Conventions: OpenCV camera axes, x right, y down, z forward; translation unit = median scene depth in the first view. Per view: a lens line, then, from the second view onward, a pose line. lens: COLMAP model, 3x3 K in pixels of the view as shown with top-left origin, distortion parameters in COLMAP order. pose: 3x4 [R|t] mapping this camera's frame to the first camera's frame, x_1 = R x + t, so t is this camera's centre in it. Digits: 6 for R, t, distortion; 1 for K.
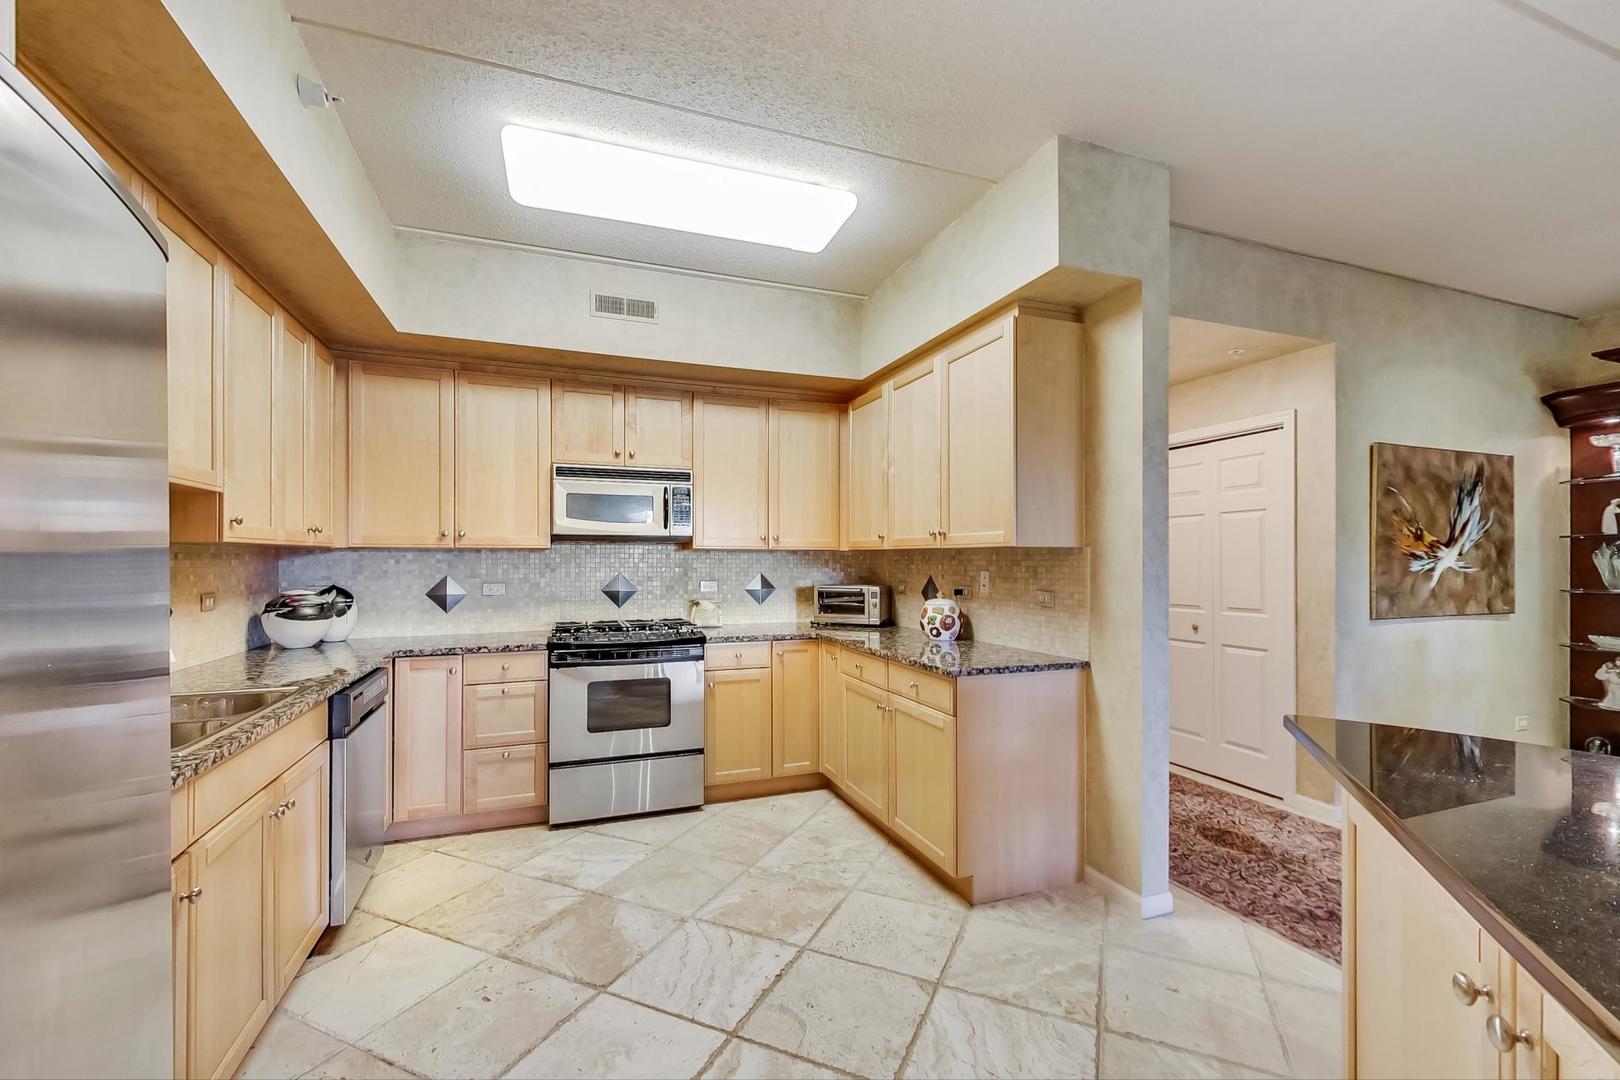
lens RADIAL K [[680.2, 0, 816.6], [0, 680.2, 552.1], [0, 0, 1]] dist [-0.004953, -0.000531]
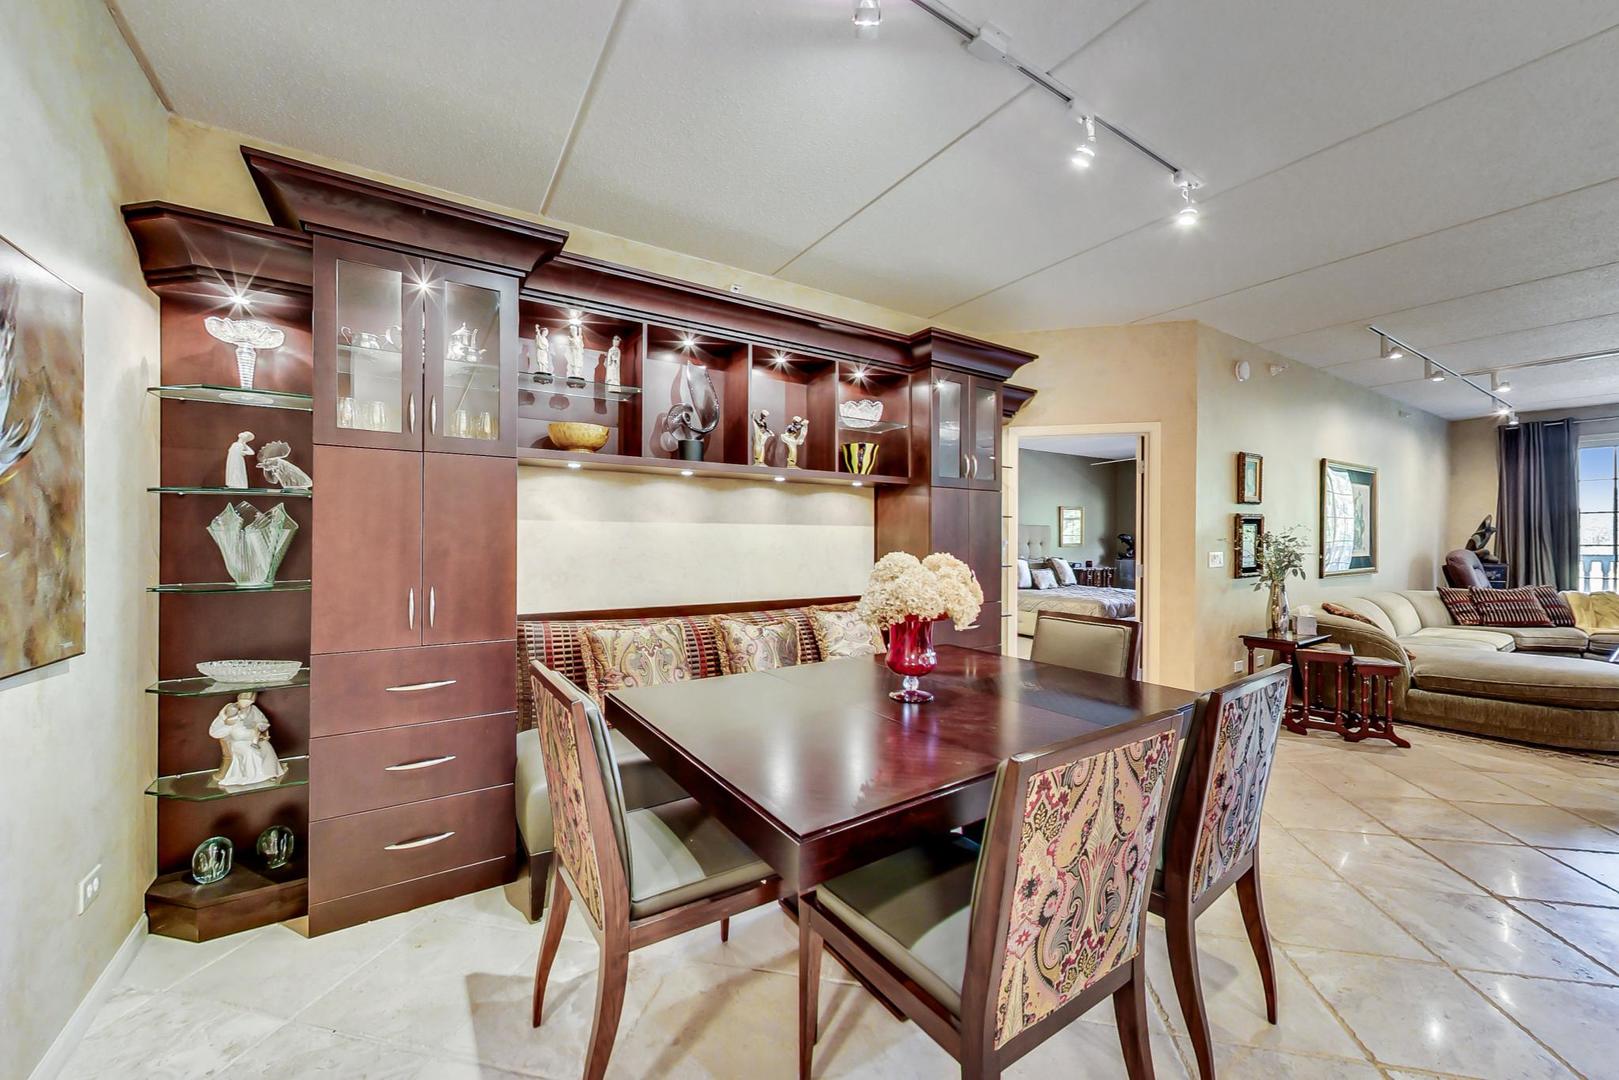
lens RADIAL K [[612.6, 0, 809.6], [0, 612.6, 537.1], [0, 0, 1]] dist [0.001717, -0.000212]
pose [[-0.211522, 0.001606, 0.977372, 0.546572], [-0.007891, 0.999963, -0.003351, 0.013108], [-0.977341, -0.008421, -0.211501, 0.627484]]
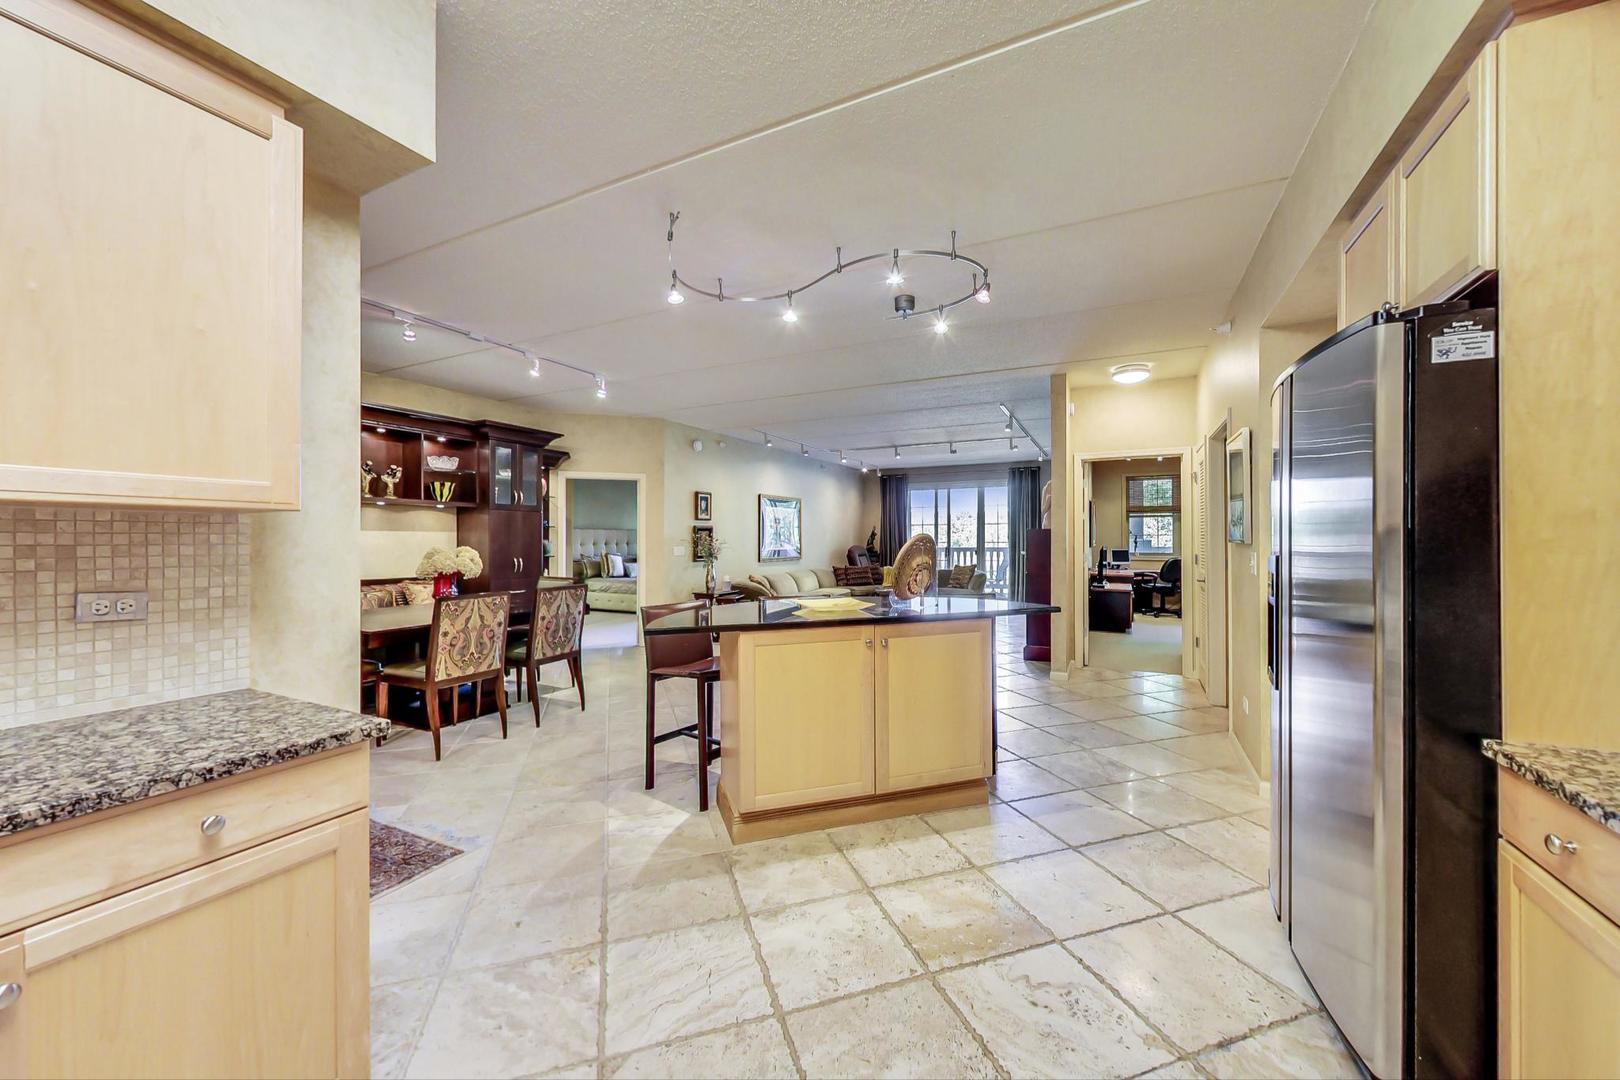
lens RADIAL K [[613.0, 0, 807.1], [0, 613.0, 537.8], [0, 0, 1]] dist [0.001717, -0.000212]
pose [[-0.671090, 0.002112, 0.741373, -0.280749], [-0.004648, 0.999964, -0.007057, 0.012589], [-0.741361, -0.008182, -0.671057, 0.703450]]
